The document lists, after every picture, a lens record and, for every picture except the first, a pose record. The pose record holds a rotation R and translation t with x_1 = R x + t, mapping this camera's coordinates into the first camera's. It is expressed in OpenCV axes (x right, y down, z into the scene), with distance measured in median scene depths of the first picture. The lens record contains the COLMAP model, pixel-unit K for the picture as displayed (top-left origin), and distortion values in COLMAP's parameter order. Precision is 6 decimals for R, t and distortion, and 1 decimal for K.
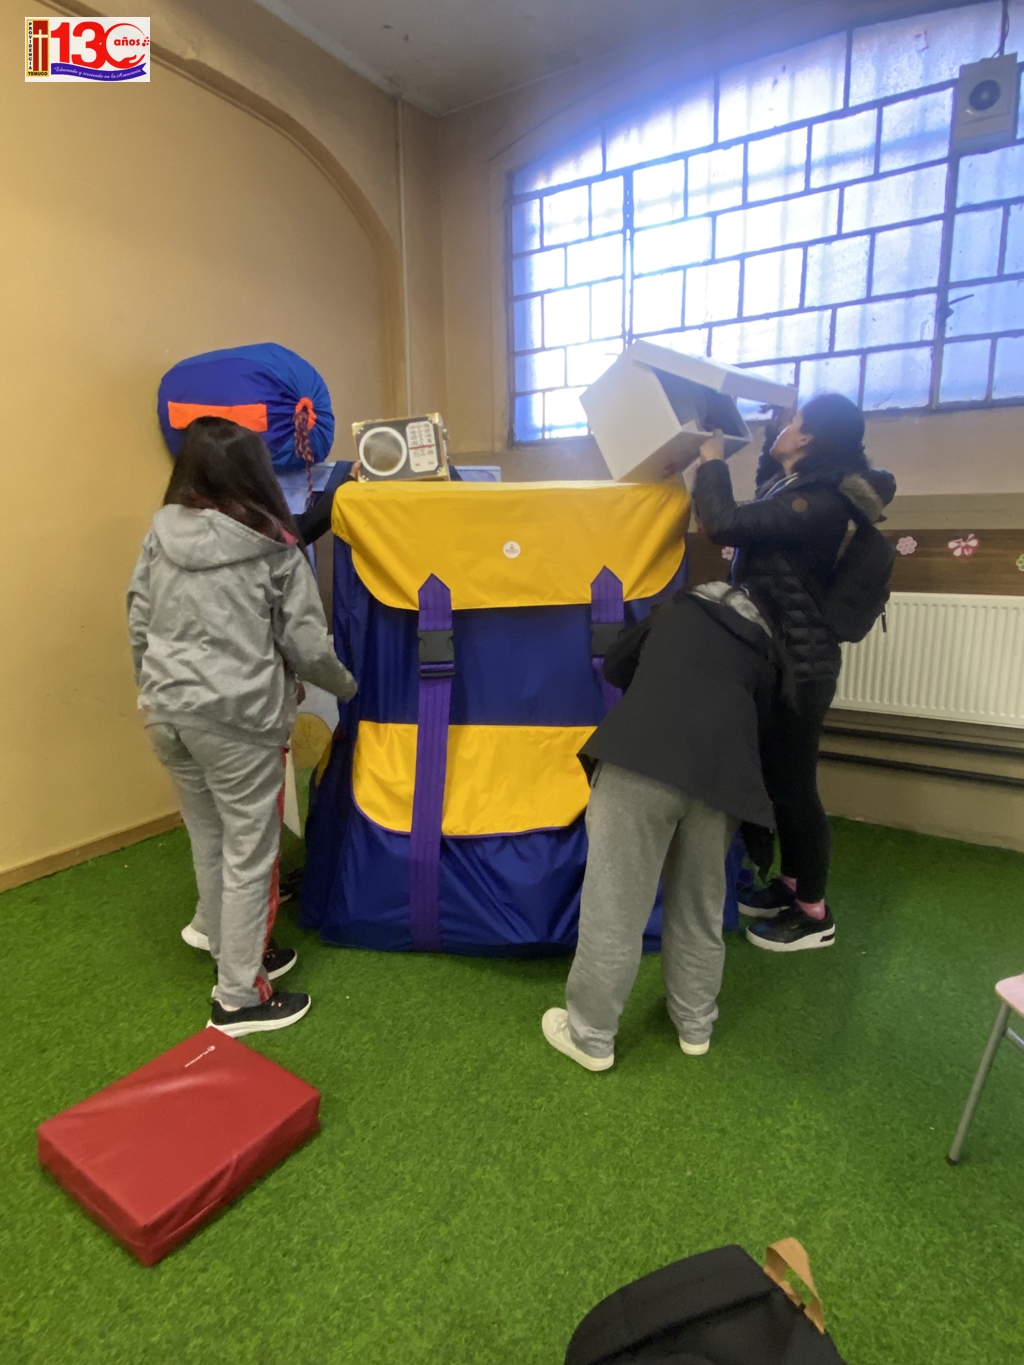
lens RADIAL K [[771.8, 0, 511.2], [0, 771.8, 678.1], [0, 0, 1]] dist [0.025232, -0.024228]
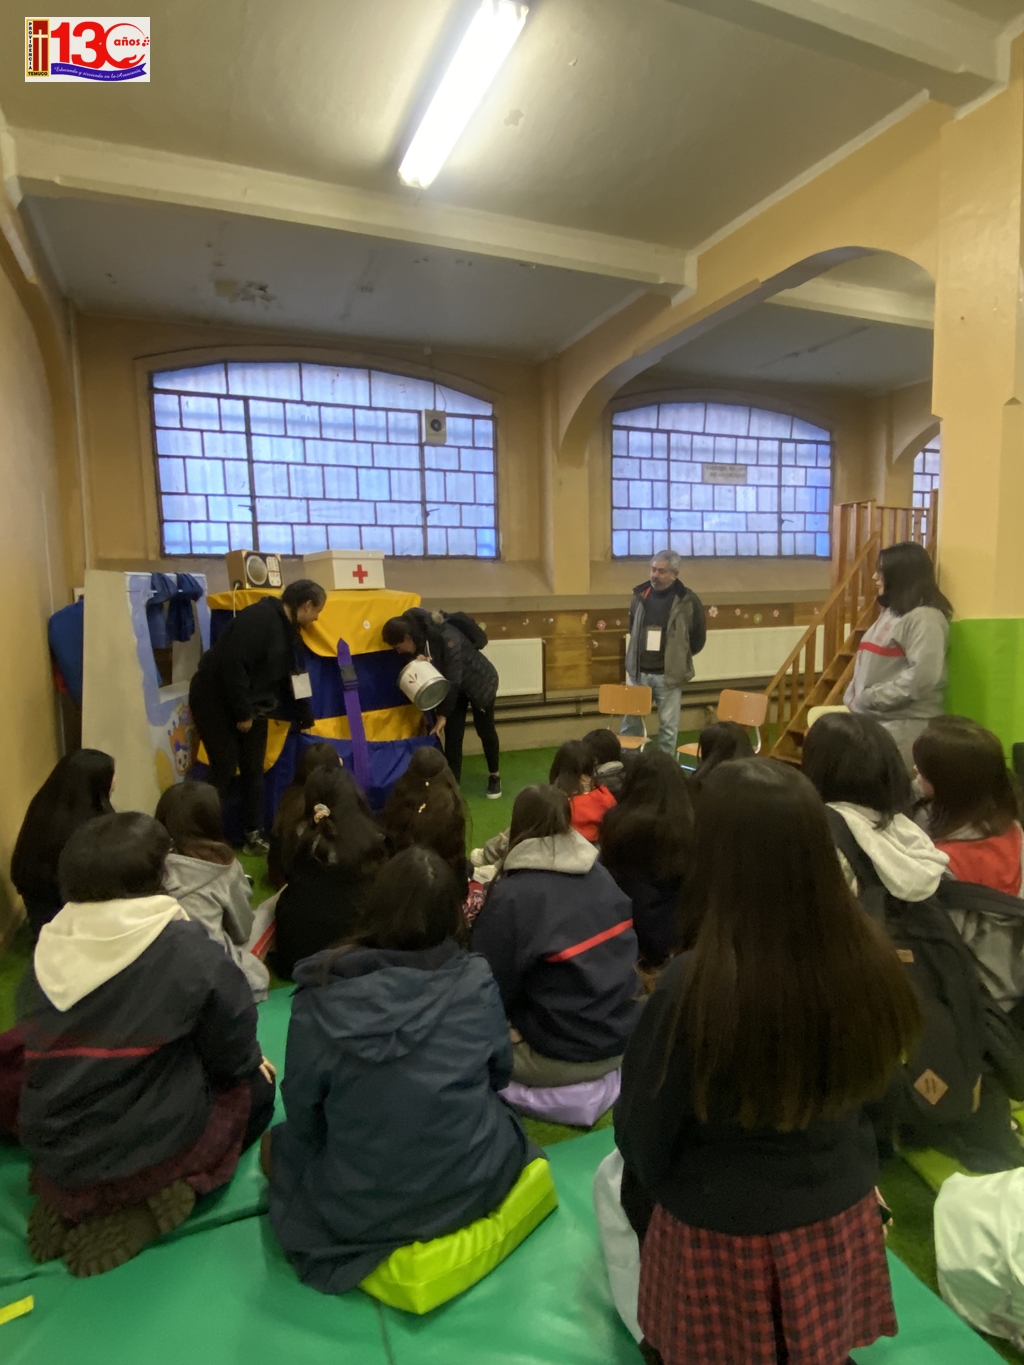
lens RADIAL K [[771.8, 0, 518.6], [0, 771.8, 692.1], [0, 0, 1]] dist [0.025232, -0.024228]
pose [[0.568750, -0.096268, 0.816857, -1.061399], [0.172153, 0.985063, -0.003773, 0.063938], [-0.804292, 0.142770, 0.576828, -0.356447]]
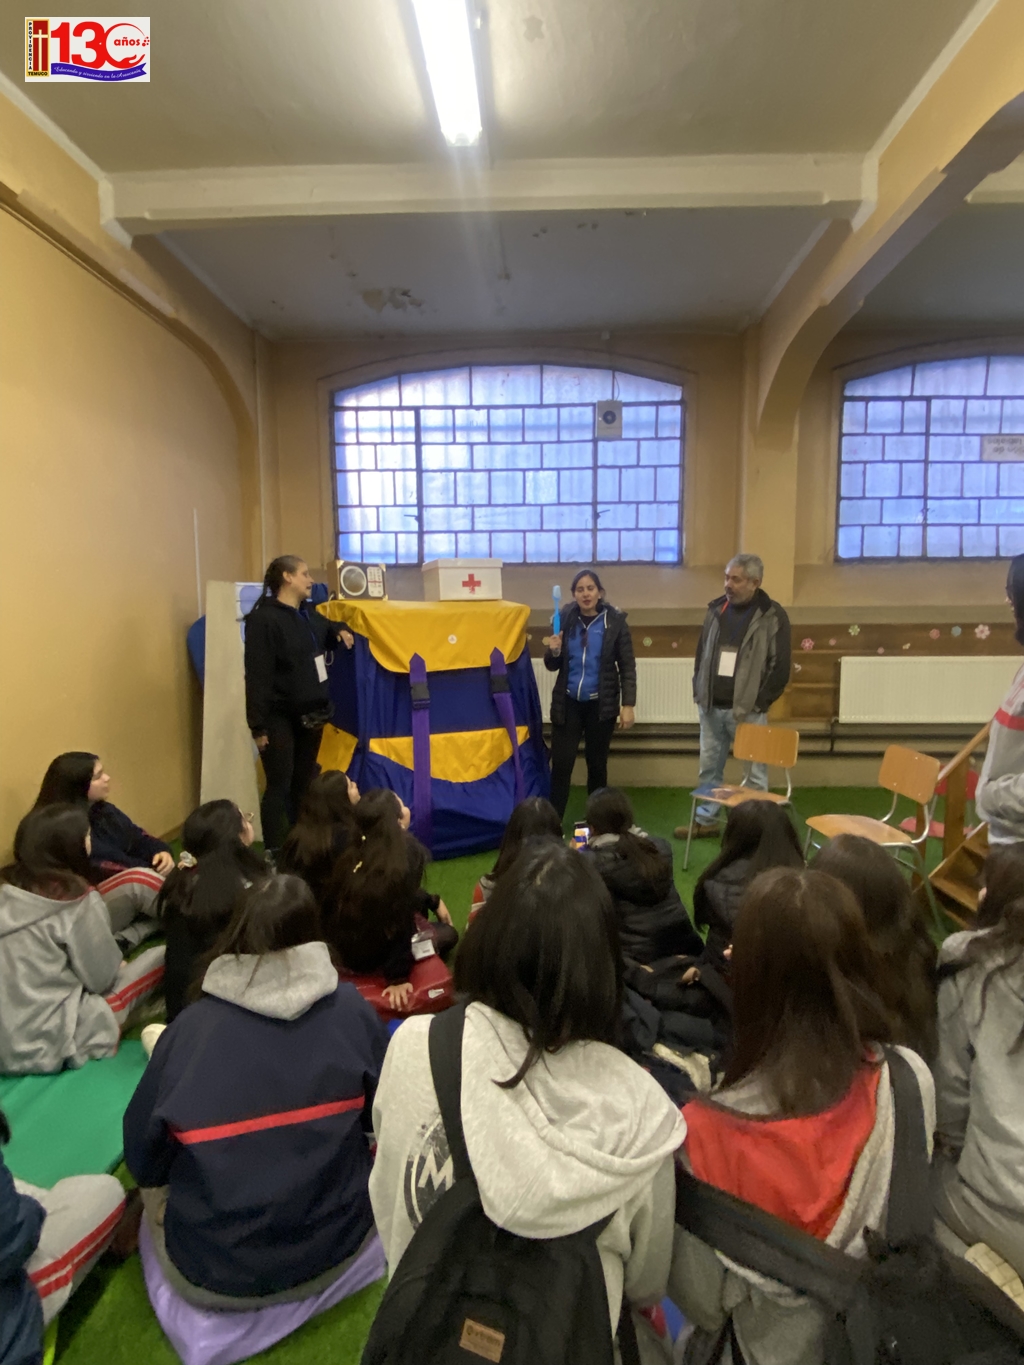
lens RADIAL K [[771.8, 0, 510.5], [0, 771.8, 698.9], [0, 0, 1]] dist [0.025232, -0.024228]
pose [[0.868428, -0.051778, 0.493104, -0.598522], [0.092113, 0.994067, -0.057843, 0.076832], [-0.487184, 0.095654, 0.868045, -0.525209]]
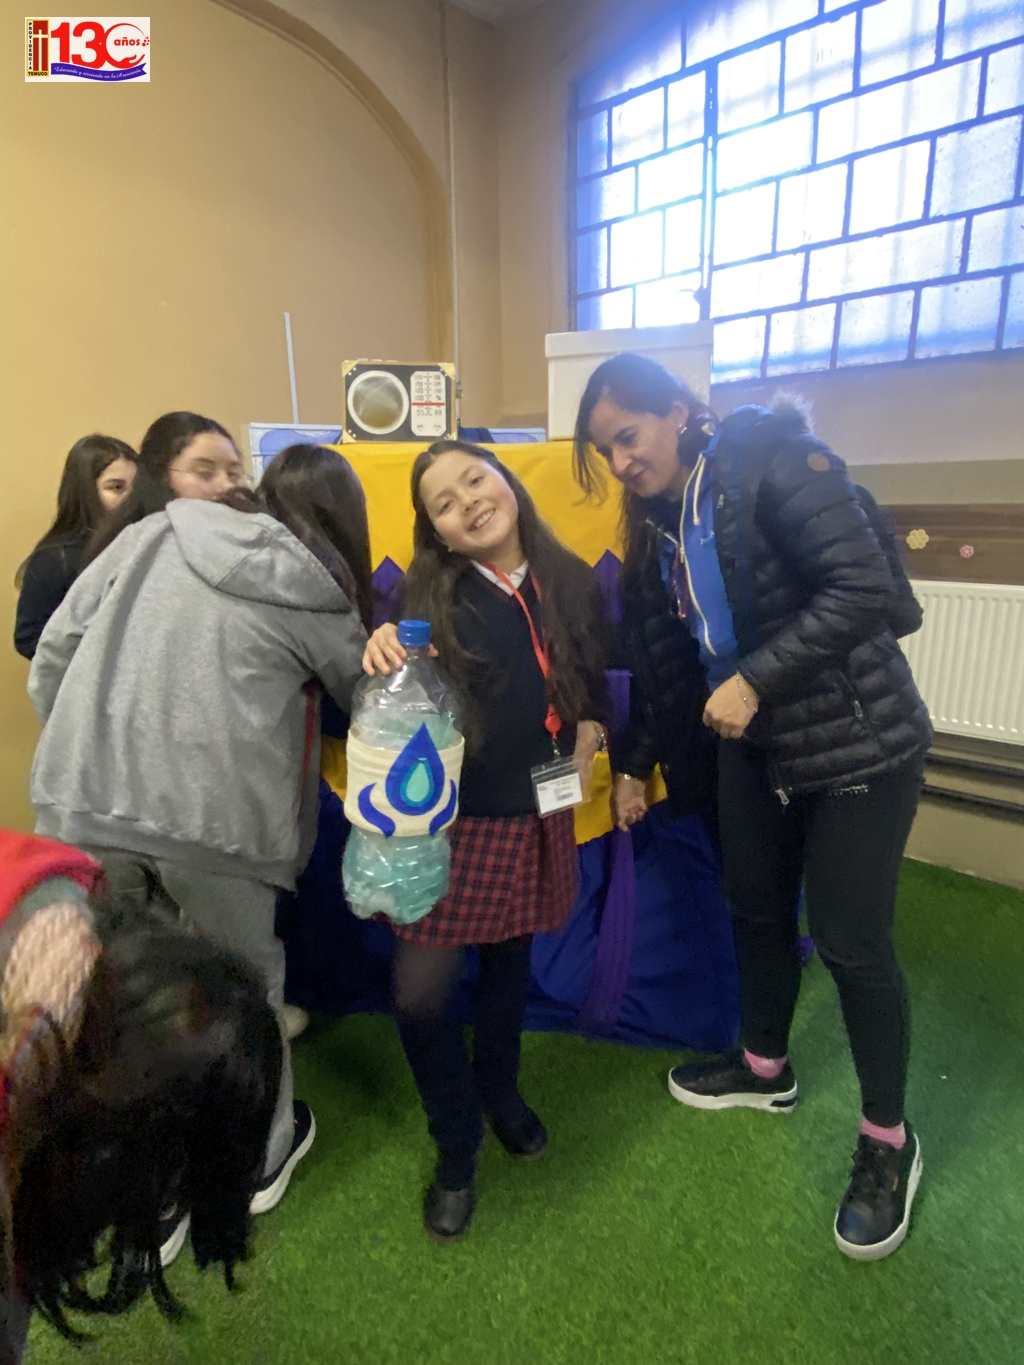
lens RADIAL K [[771.8, 0, 510.3], [0, 771.8, 678.3], [0, 0, 1]] dist [0.025232, -0.024228]
pose [[0.987085, 0.037446, -0.155757, 0.107662], [-0.032158, 0.998822, 0.036337, -0.030605], [0.156934, -0.030859, 0.987127, 0.158742]]
